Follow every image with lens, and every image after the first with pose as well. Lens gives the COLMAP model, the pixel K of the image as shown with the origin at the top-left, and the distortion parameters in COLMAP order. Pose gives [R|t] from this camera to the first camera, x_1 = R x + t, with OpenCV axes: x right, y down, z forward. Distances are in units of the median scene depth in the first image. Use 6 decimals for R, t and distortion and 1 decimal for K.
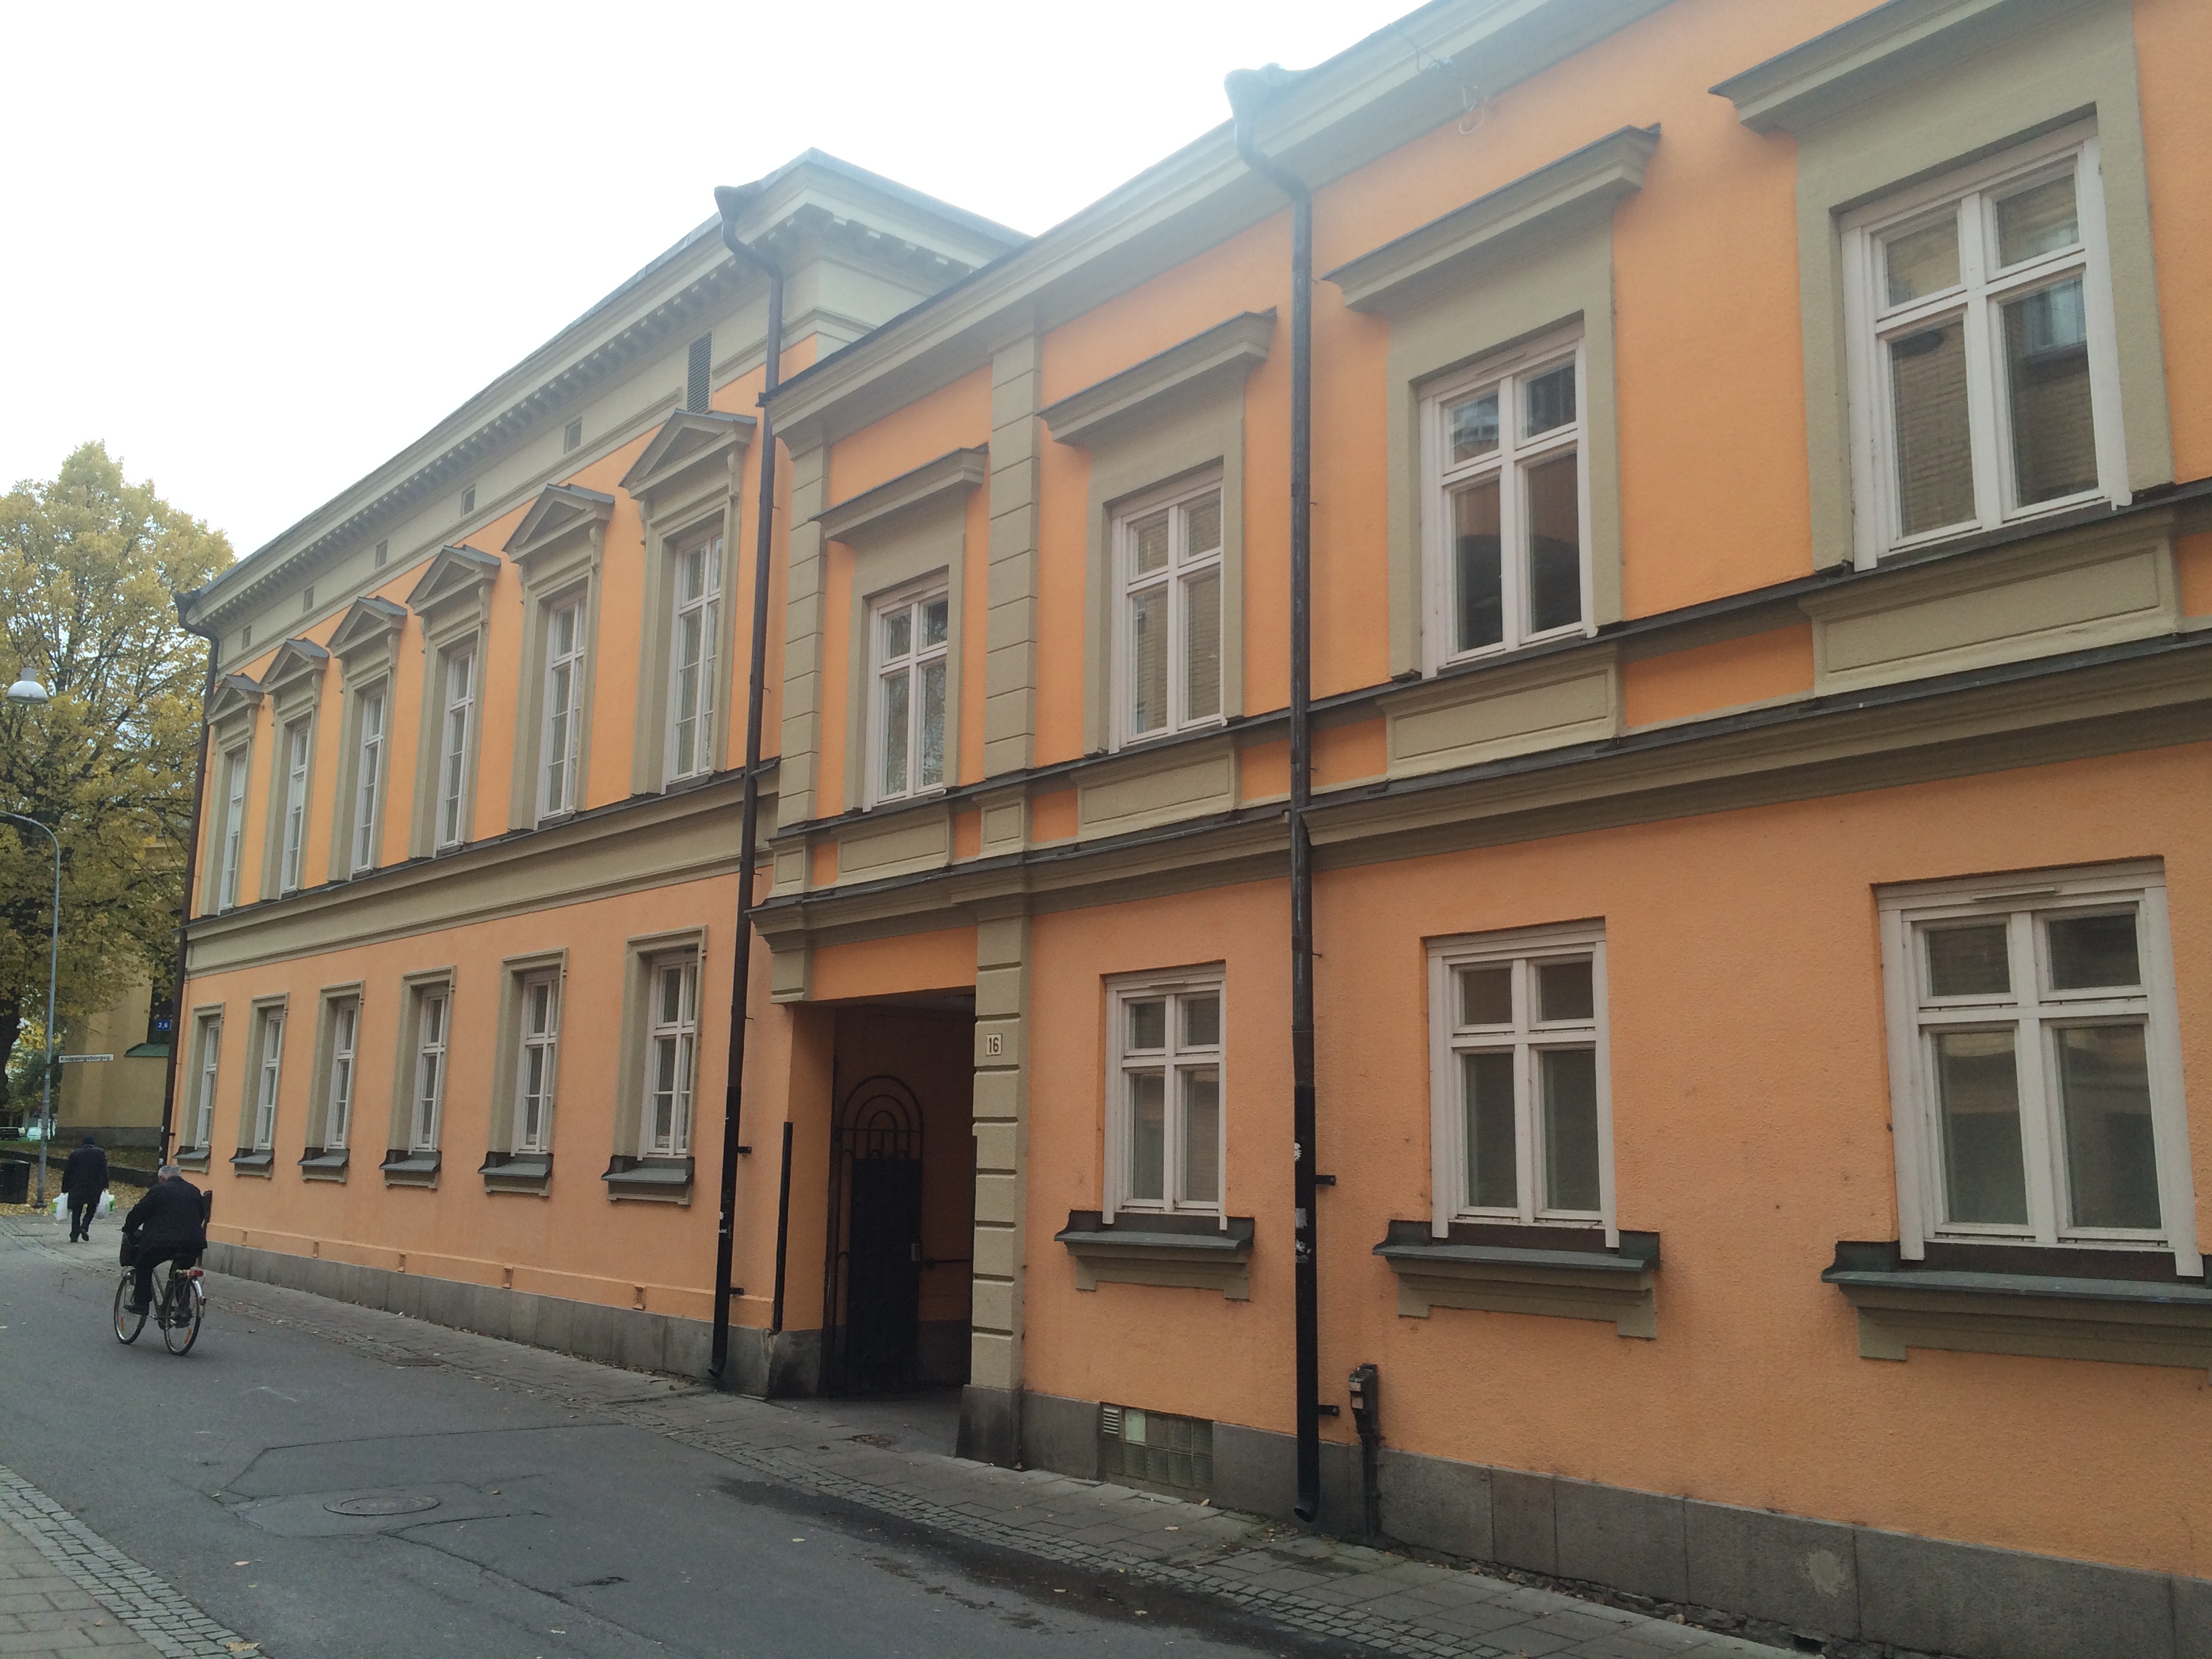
lens RADIAL K [[1861.7, 0, 1166.3], [0, 1861.7, 843.9], [0, 0, 1]] dist [0.086790, -0.111056]
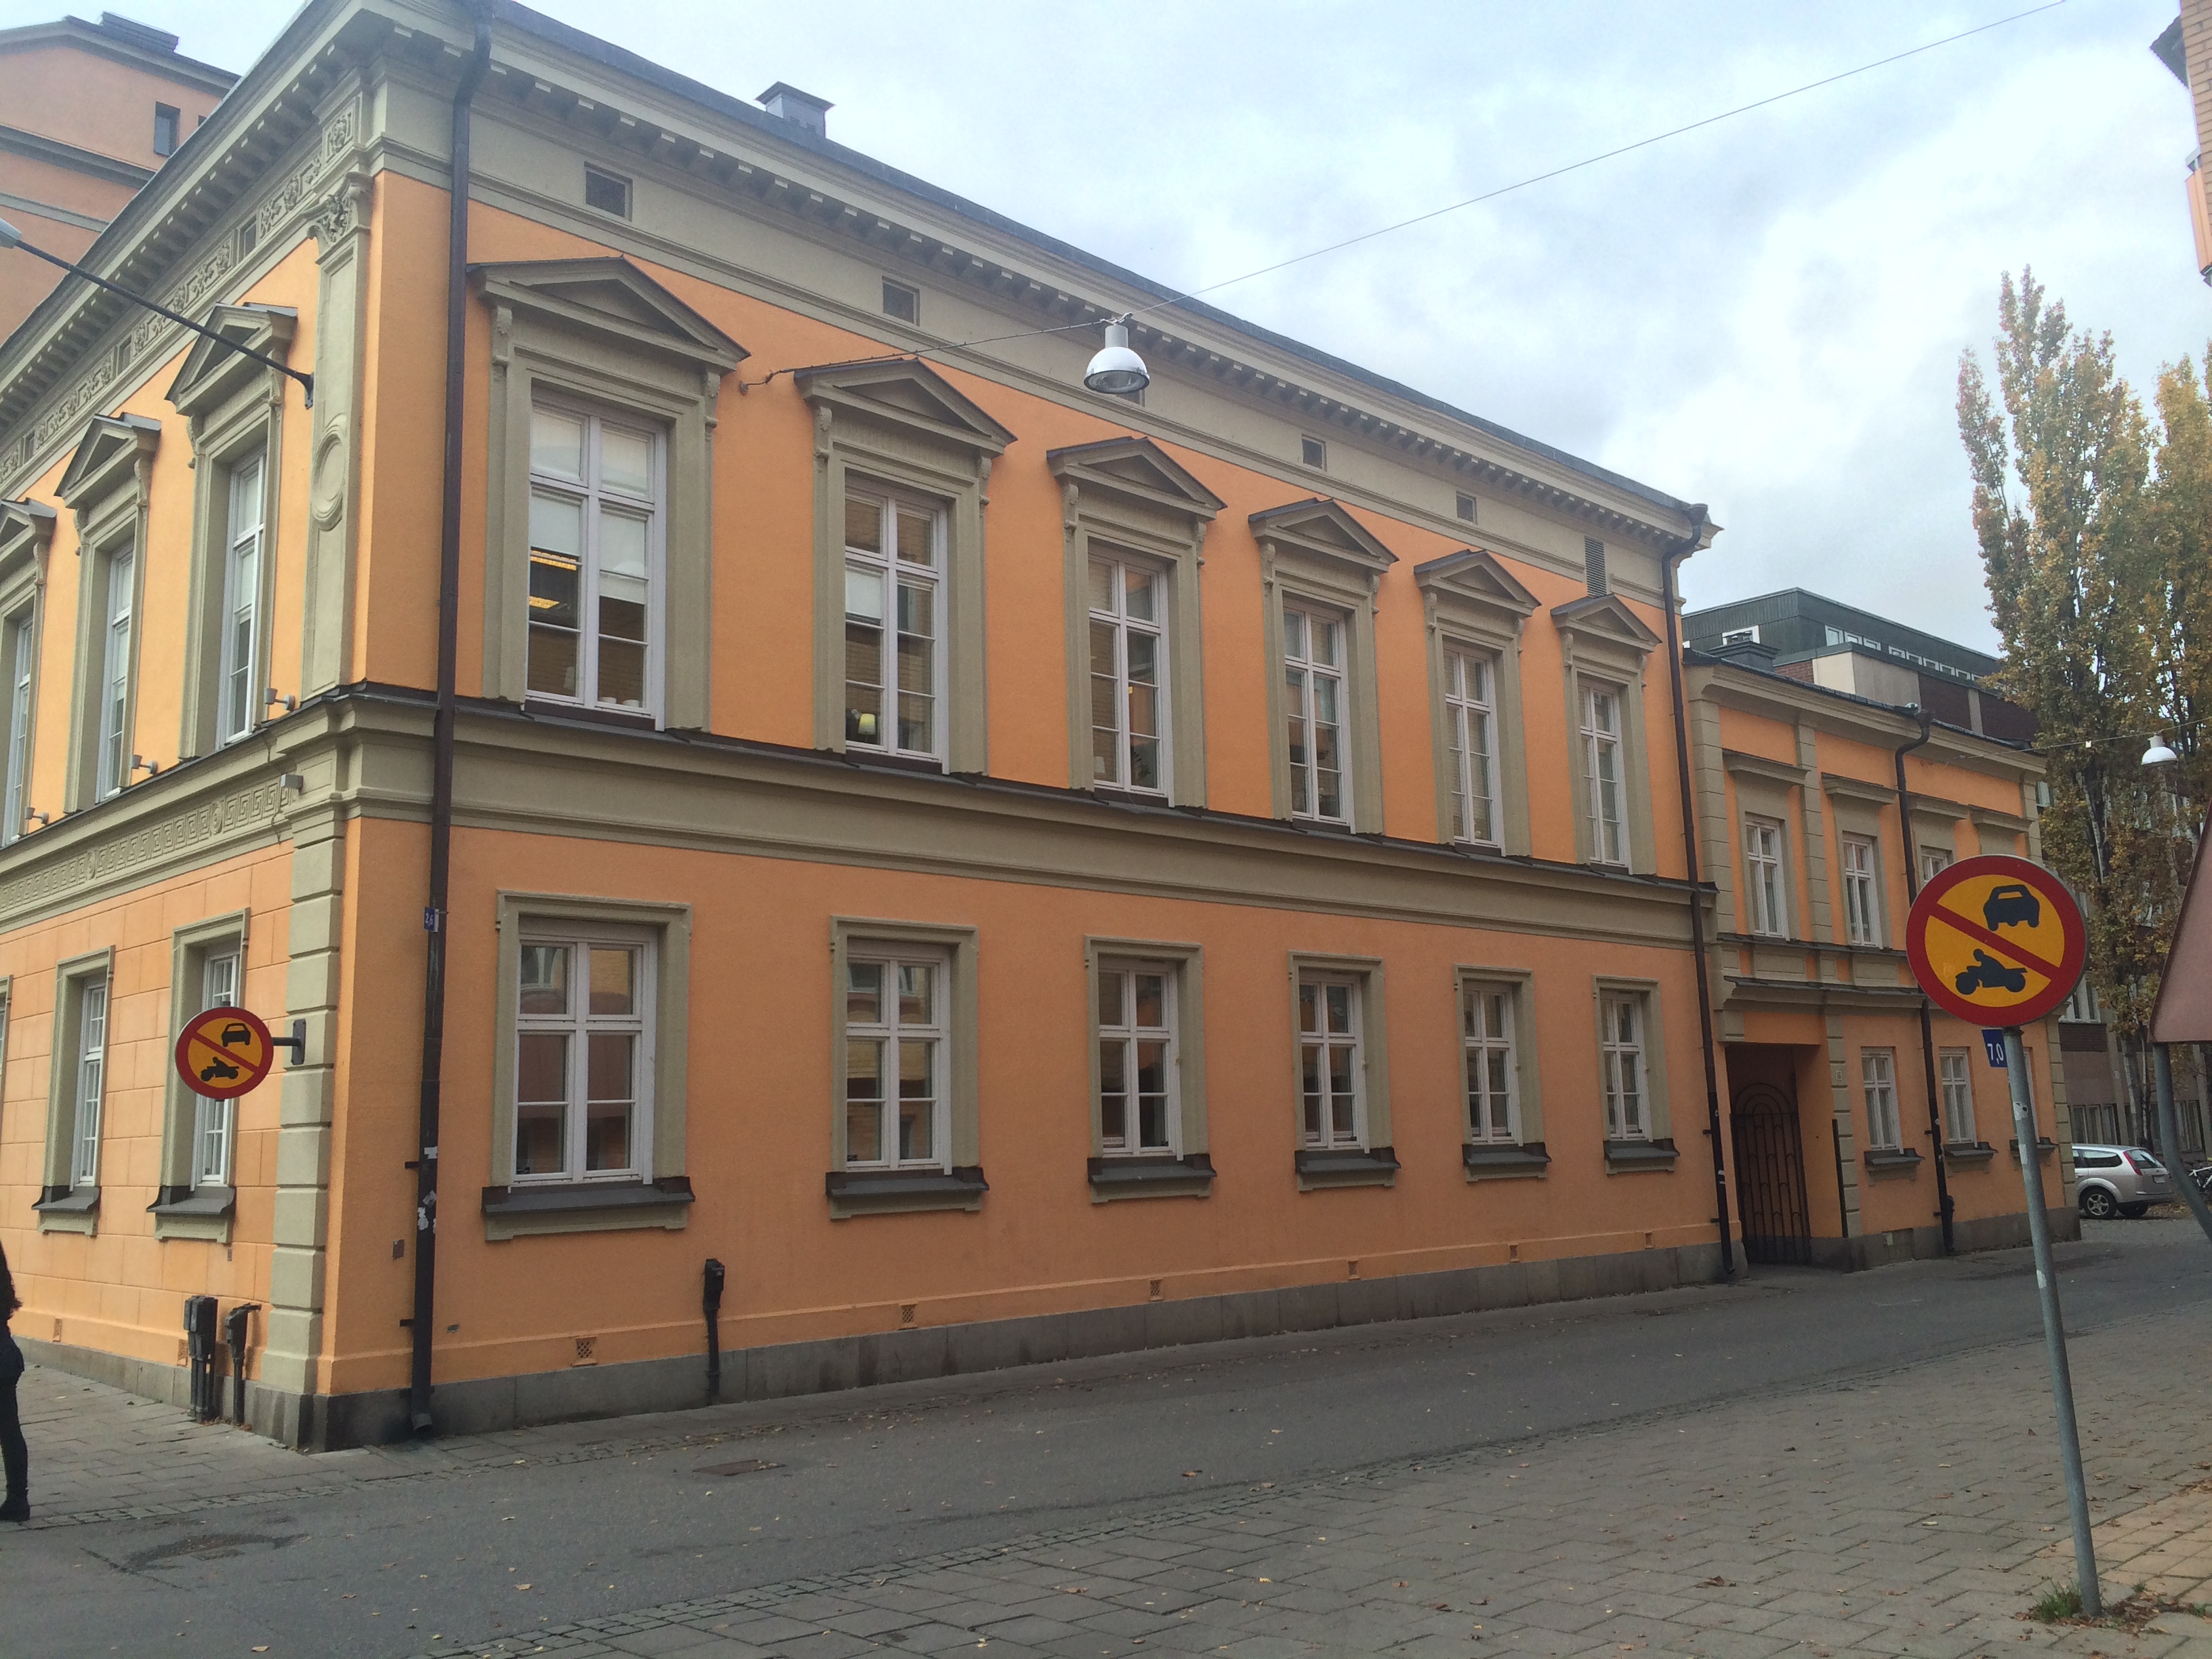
lens RADIAL K [[1861.7, 0, 1119.0], [0, 1861.7, 815.1], [0, 0, 1]] dist [0.086790, -0.111056]
pose [[-0.043187, 0.131045, 0.990435, -1.692319], [-0.153672, 0.978691, -0.136192, 0.181502], [-0.987178, -0.158084, -0.022129, 1.466671]]
